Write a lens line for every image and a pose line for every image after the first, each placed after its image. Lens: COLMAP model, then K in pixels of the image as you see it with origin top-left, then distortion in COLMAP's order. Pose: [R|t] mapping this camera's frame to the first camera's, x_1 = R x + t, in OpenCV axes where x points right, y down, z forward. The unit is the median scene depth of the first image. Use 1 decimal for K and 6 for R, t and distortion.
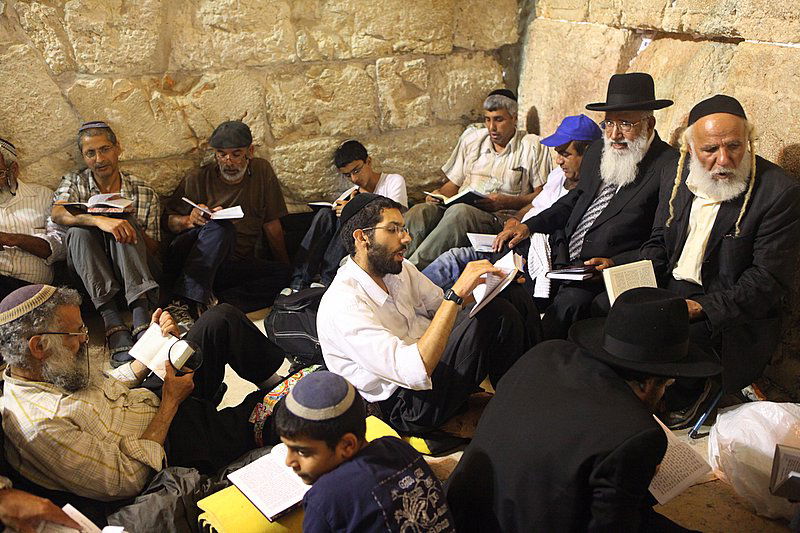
lens RADIAL K [[787.2, 0, 399.5], [0, 787.2, 264.9], [0, 0, 1]] dist [0.018456, 0.000000]
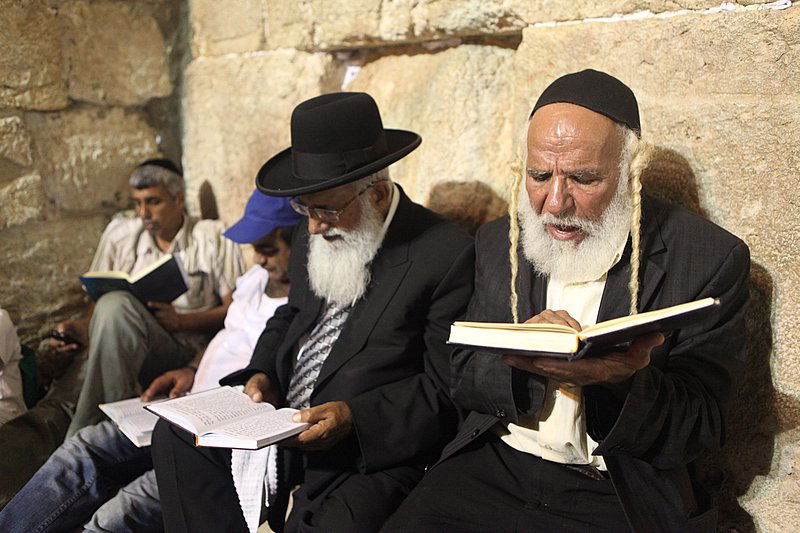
lens RADIAL K [[643.7, 0, 398.5], [0, 643.7, 263.5], [0, 0, 1]] dist [-0.052473, 0.004873]
pose [[0.911042, -0.111415, 0.396976, 0.094022], [0.155200, 0.984652, -0.079827, -0.057884], [-0.381989, 0.134336, 0.914351, 0.434665]]
